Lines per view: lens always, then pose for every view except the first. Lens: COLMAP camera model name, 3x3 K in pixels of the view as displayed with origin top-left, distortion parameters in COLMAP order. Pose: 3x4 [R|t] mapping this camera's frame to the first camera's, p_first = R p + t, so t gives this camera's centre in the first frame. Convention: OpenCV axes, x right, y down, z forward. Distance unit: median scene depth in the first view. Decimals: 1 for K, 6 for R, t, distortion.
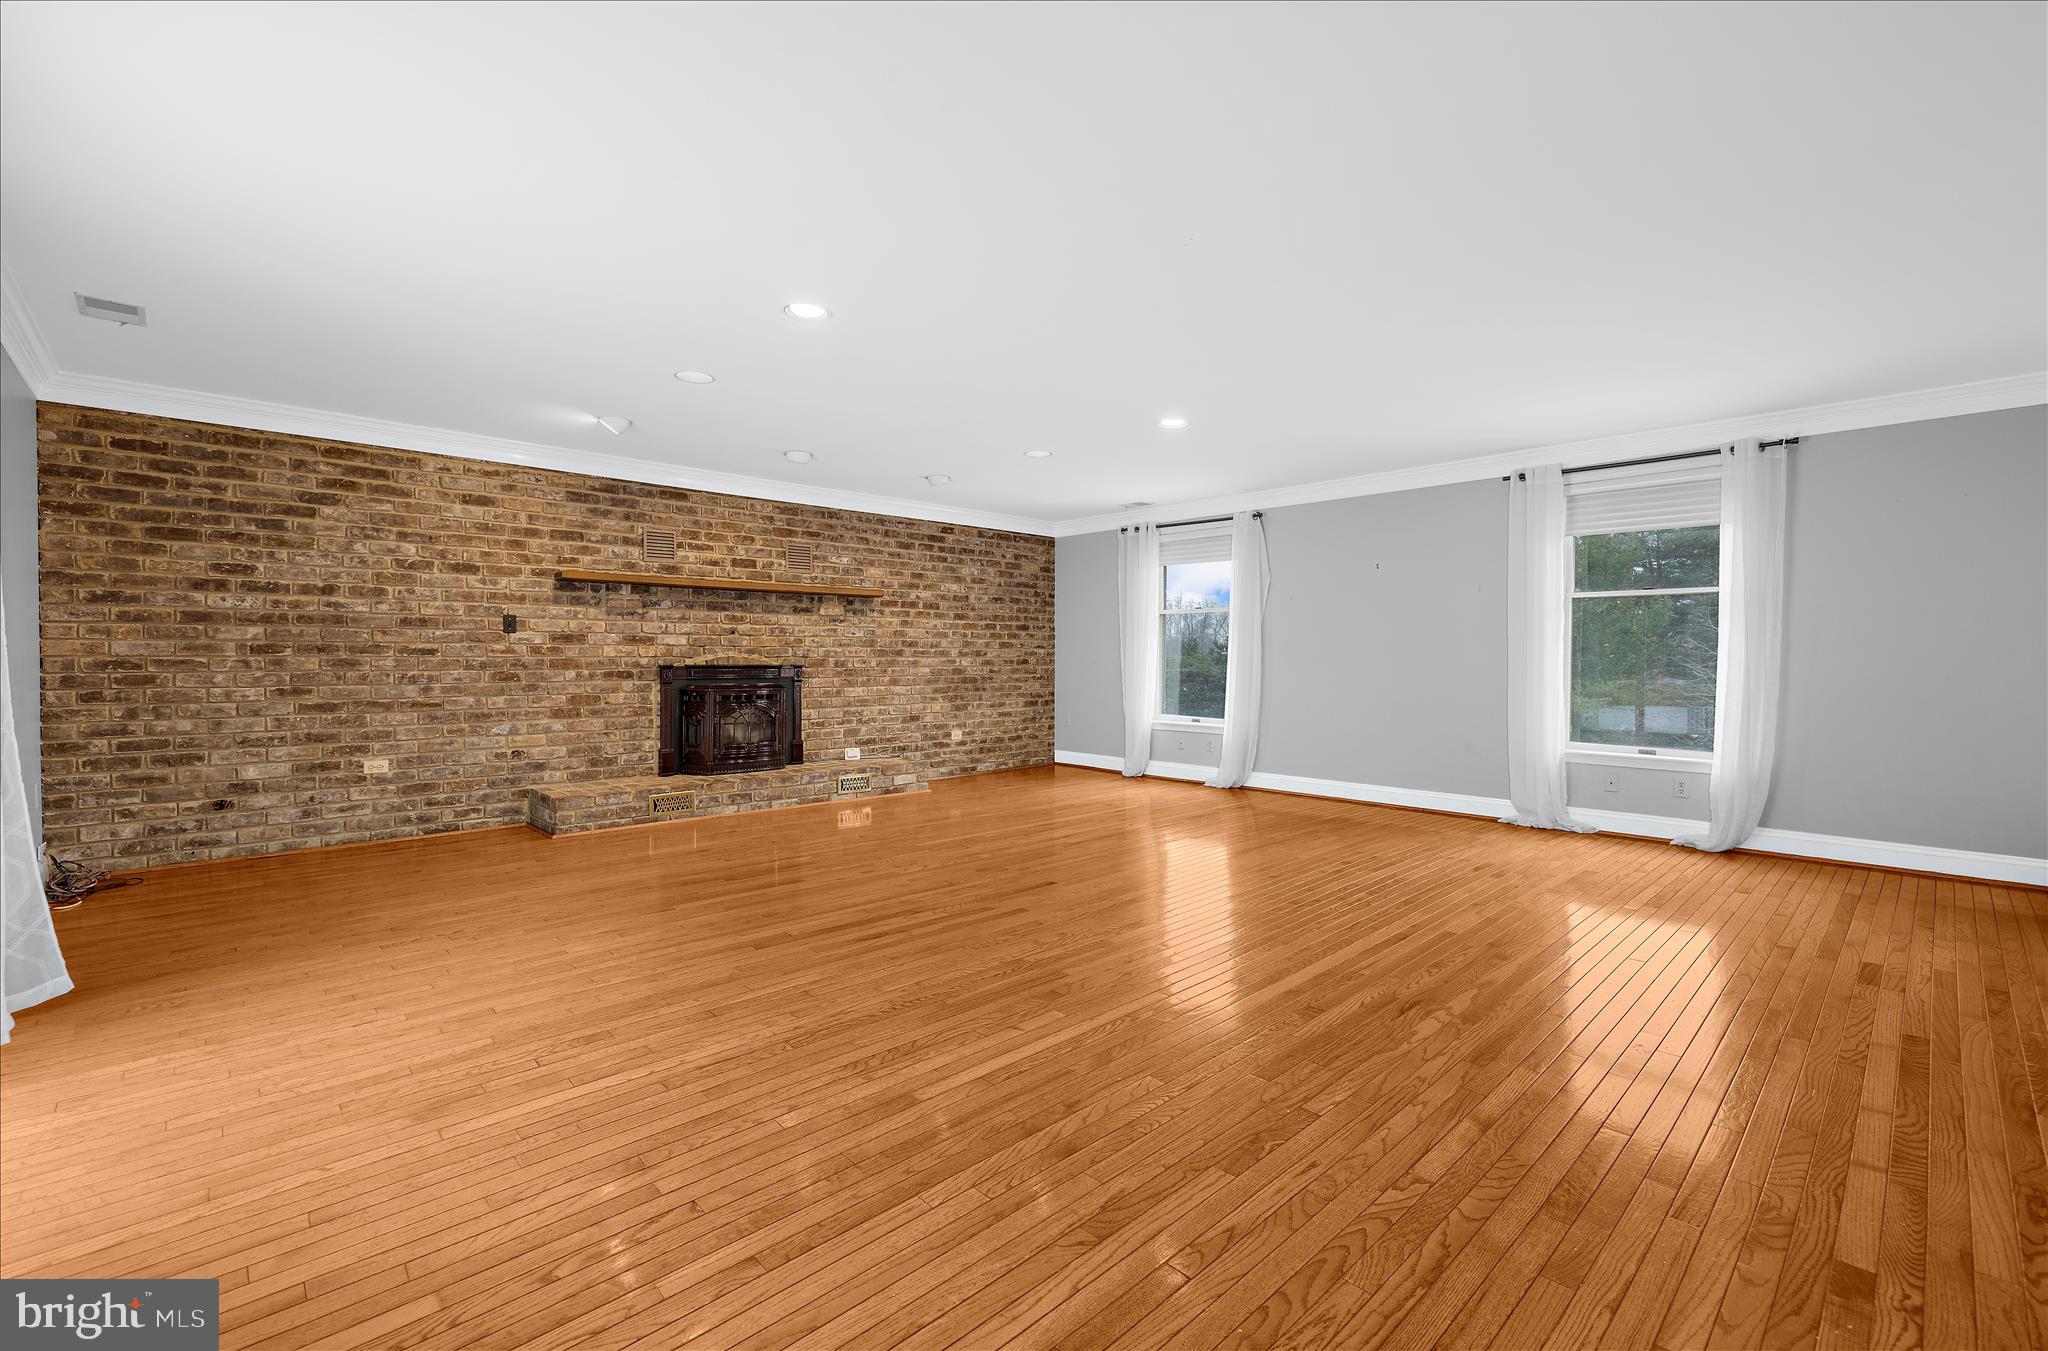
lens RADIAL K [[864.7, 0, 1020.0], [0, 864.7, 668.3], [0, 0, 1]] dist [-0.001176, 0.000521]
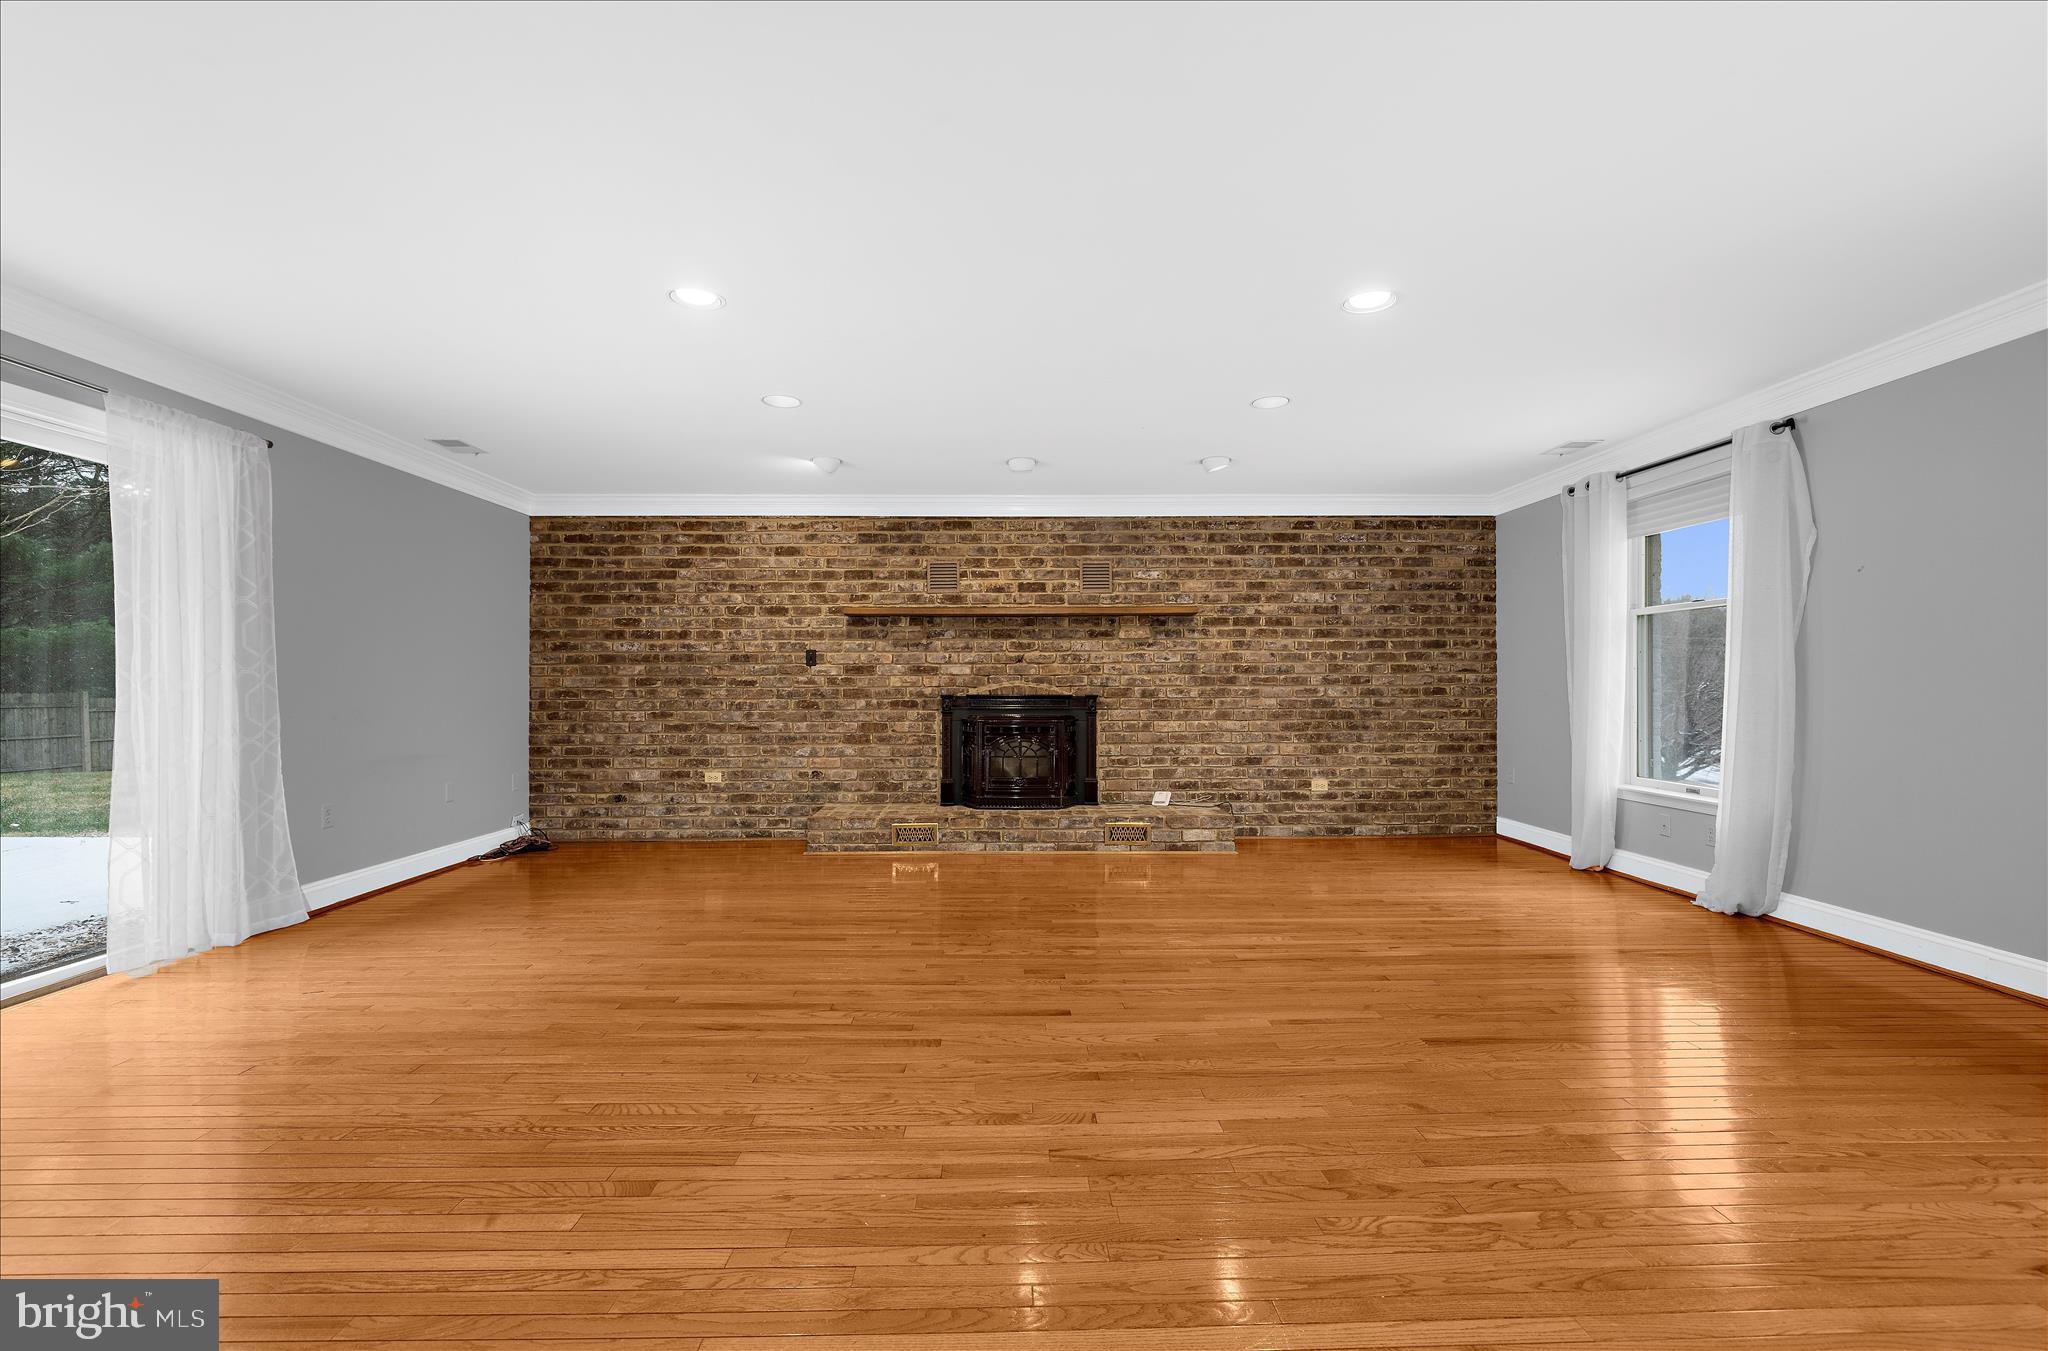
lens RADIAL K [[864.7, 0, 1022.4], [0, 864.7, 678.5], [0, 0, 1]] dist [-0.001176, 0.000521]
pose [[0.741961, -0.008218, -0.670392, 0.332002], [-0.004500, 0.999841, -0.017237, -0.005822], [0.670427, 0.015806, 0.741807, 0.317932]]
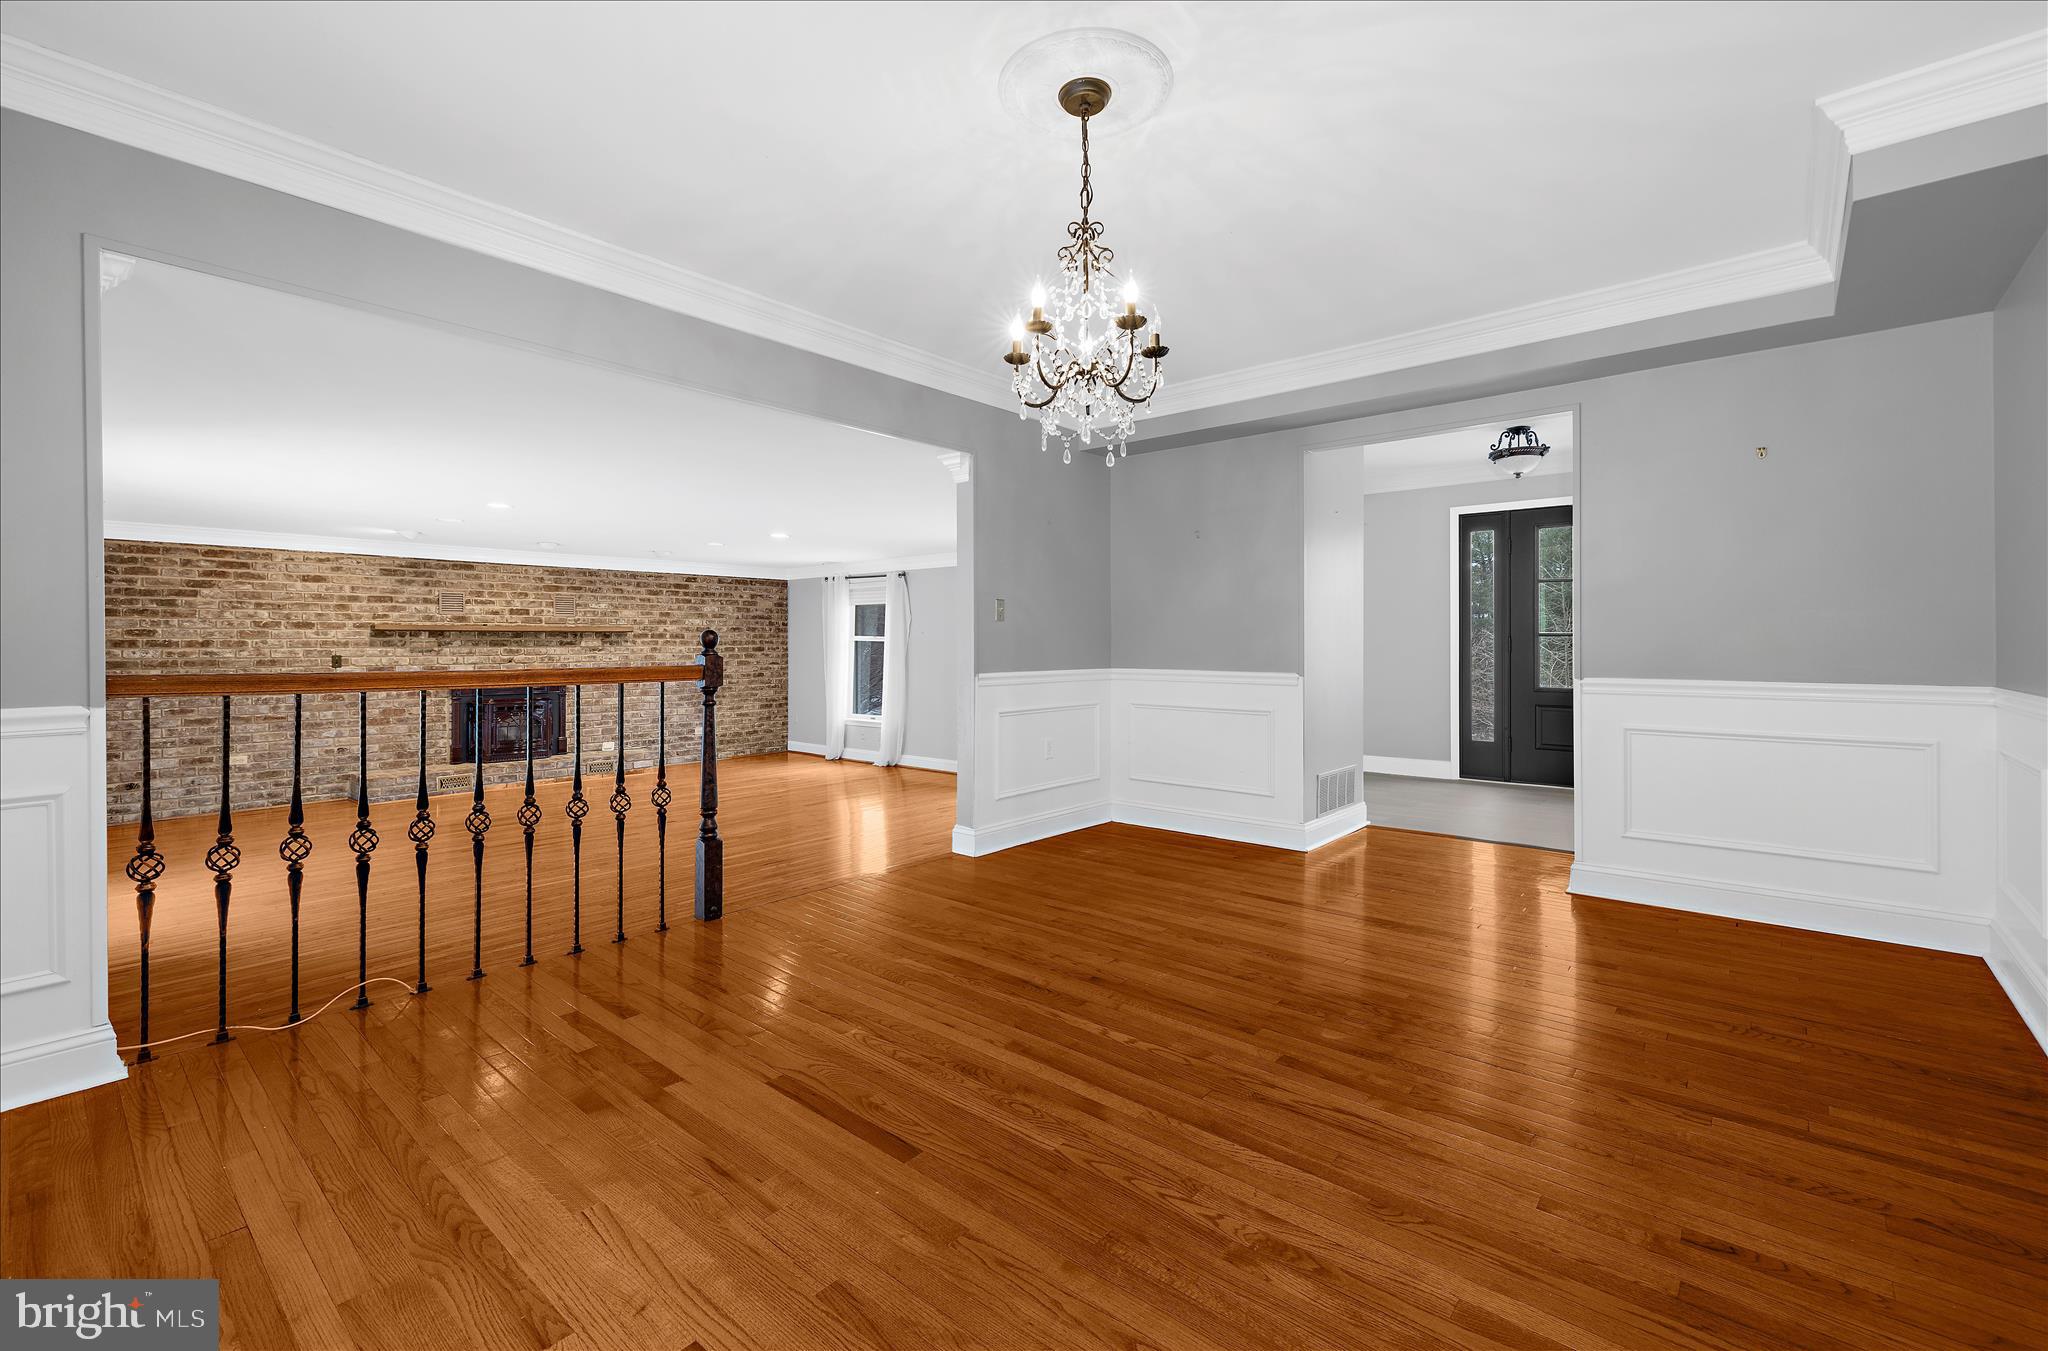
lens RADIAL K [[864.7, 0, 1002.4], [0, 864.7, 639.3], [0, 0, 1]] dist [-0.001176, 0.000521]
pose [[0.996061, -0.007036, 0.088390, 0.367817], [0.008972, 0.999728, -0.021526, -0.042902], [-0.088215, 0.022234, 0.995853, -0.508917]]
